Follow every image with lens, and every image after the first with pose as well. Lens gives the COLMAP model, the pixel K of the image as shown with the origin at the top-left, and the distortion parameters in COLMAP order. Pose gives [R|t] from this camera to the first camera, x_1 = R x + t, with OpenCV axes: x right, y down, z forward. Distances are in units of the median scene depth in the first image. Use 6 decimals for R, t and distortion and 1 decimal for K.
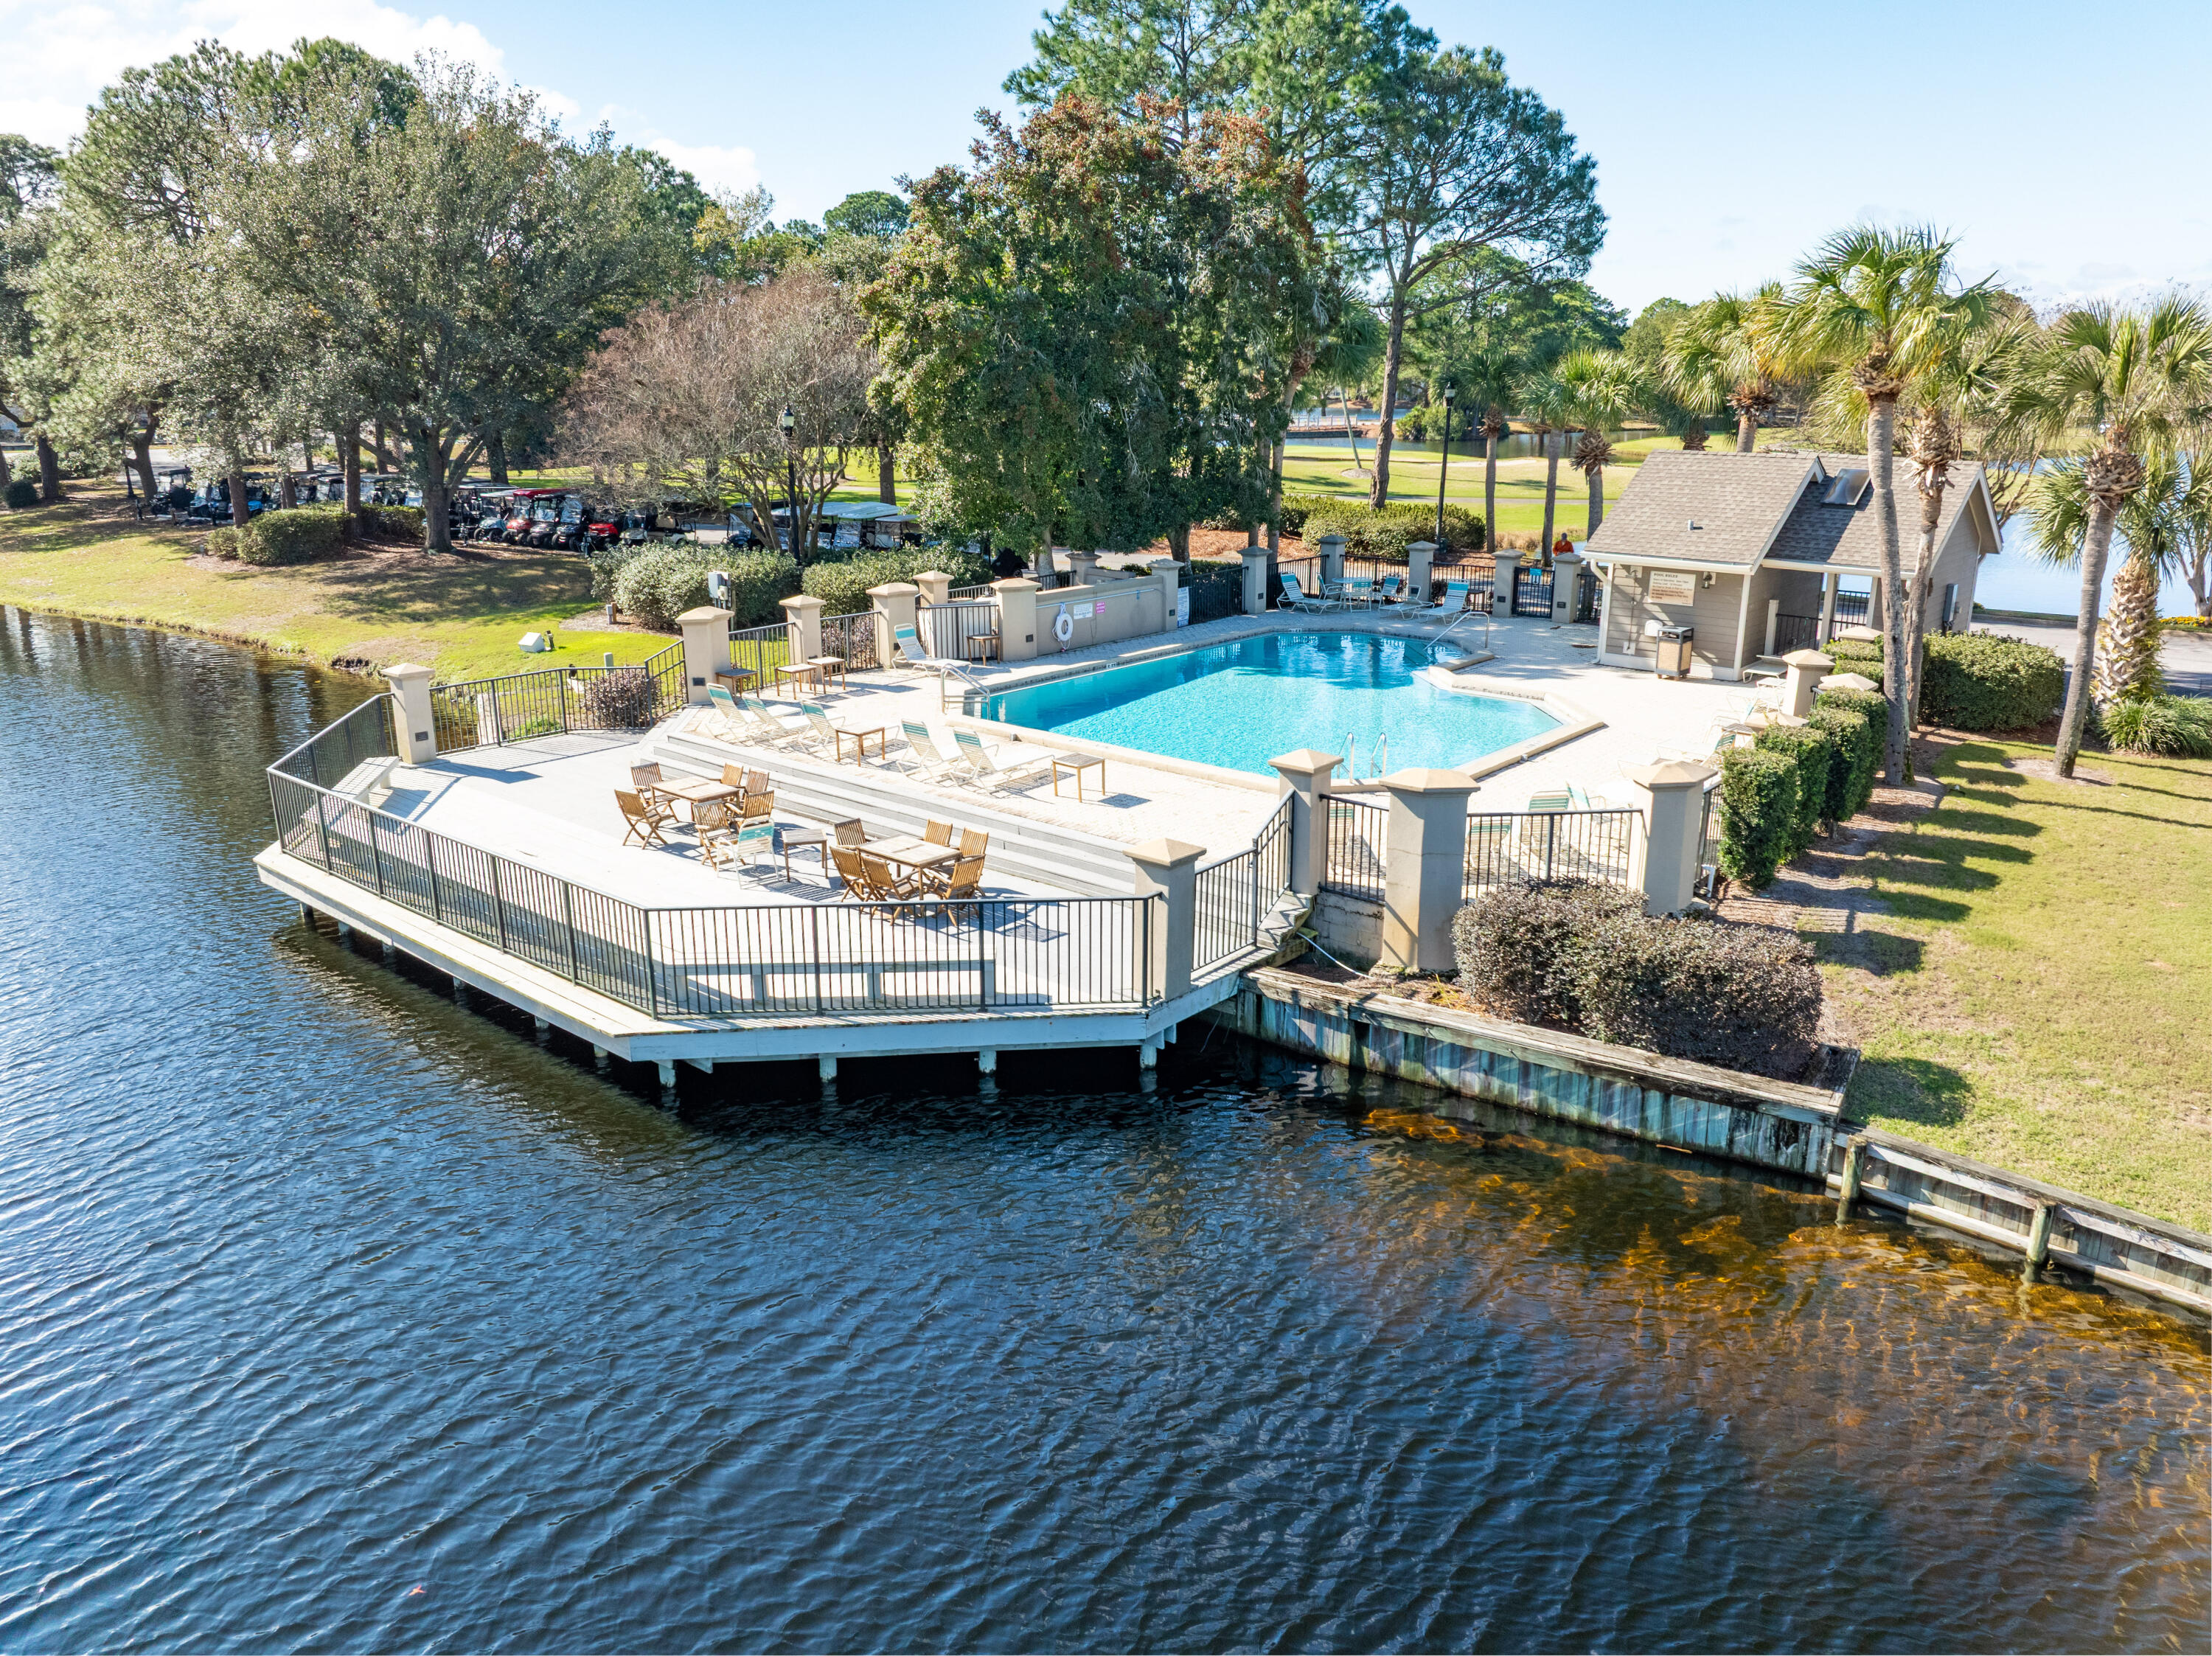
lens RADIAL K [[1554.1, 0, 1112.5], [0, 1554.1, 836.8], [0, 0, 1]] dist [-0.056075, 0.017737]
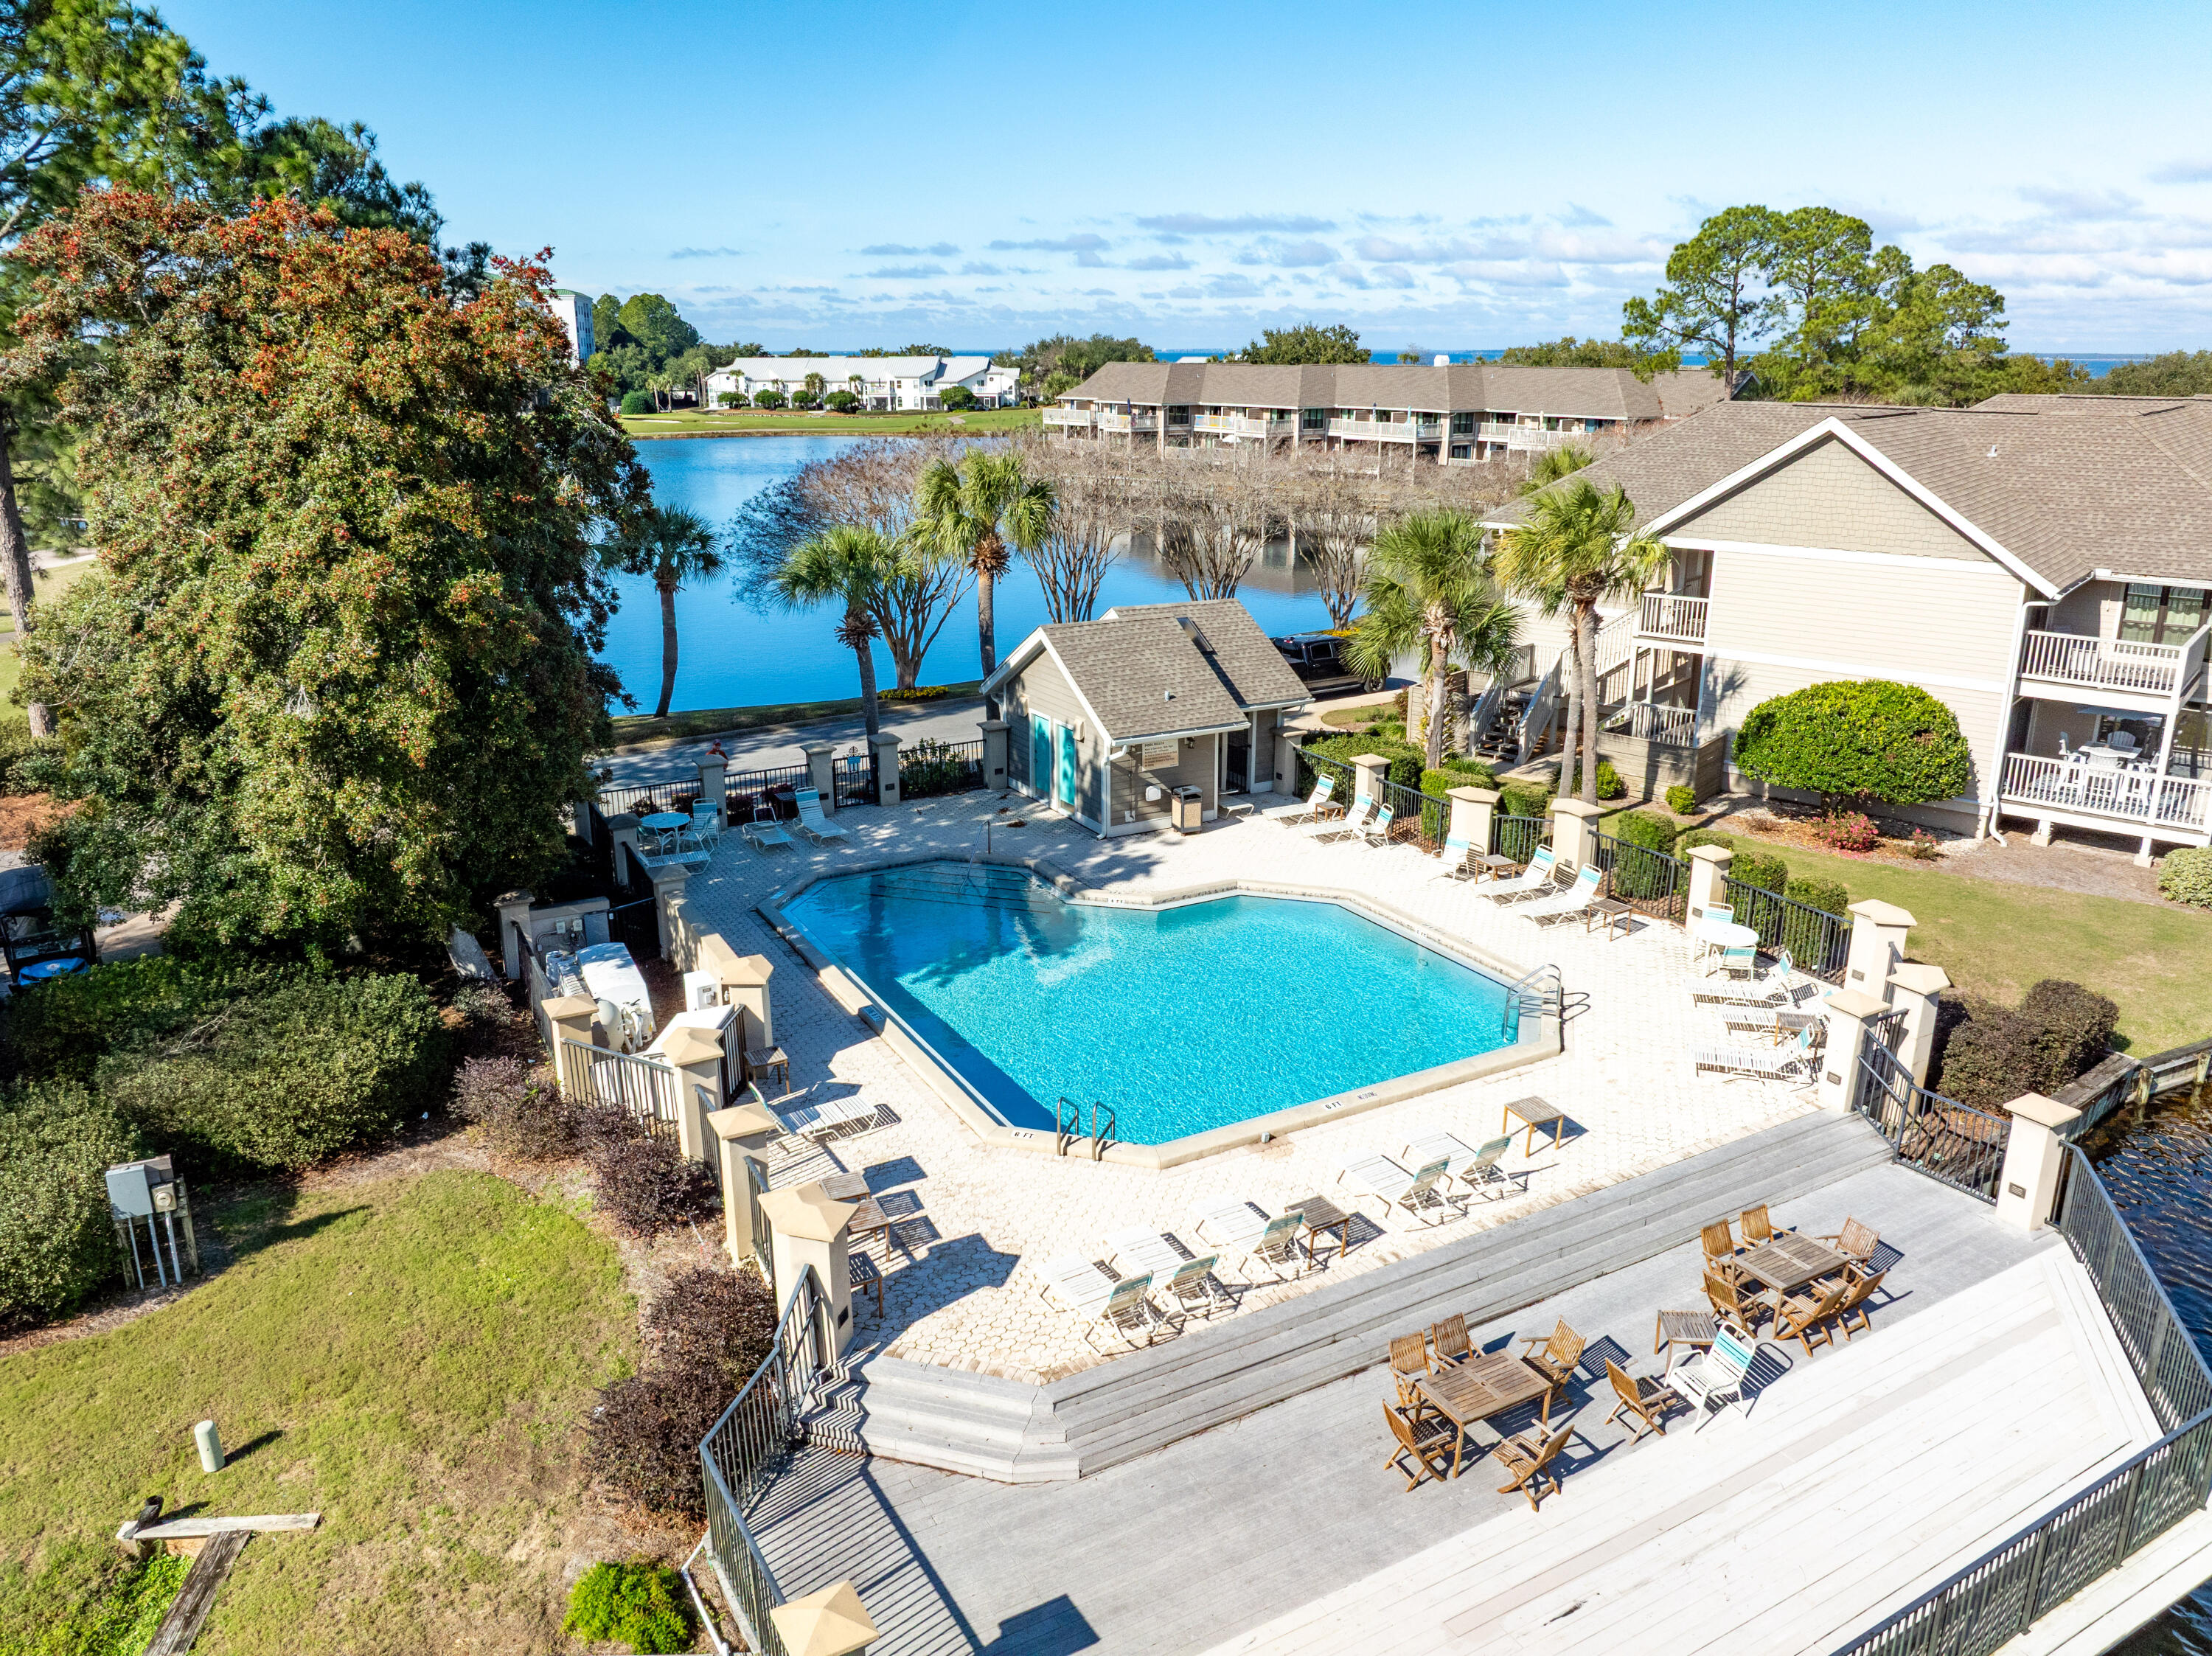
lens RADIAL K [[1554.1, 0, 1110.9], [0, 1554.1, 828.5], [0, 0, 1]] dist [-0.056075, 0.017737]
pose [[0.347898, -0.276818, 0.895734, -0.724938], [0.271705, 0.944184, 0.186262, -0.366051], [-0.897298, 0.178576, 0.403693, 0.673739]]
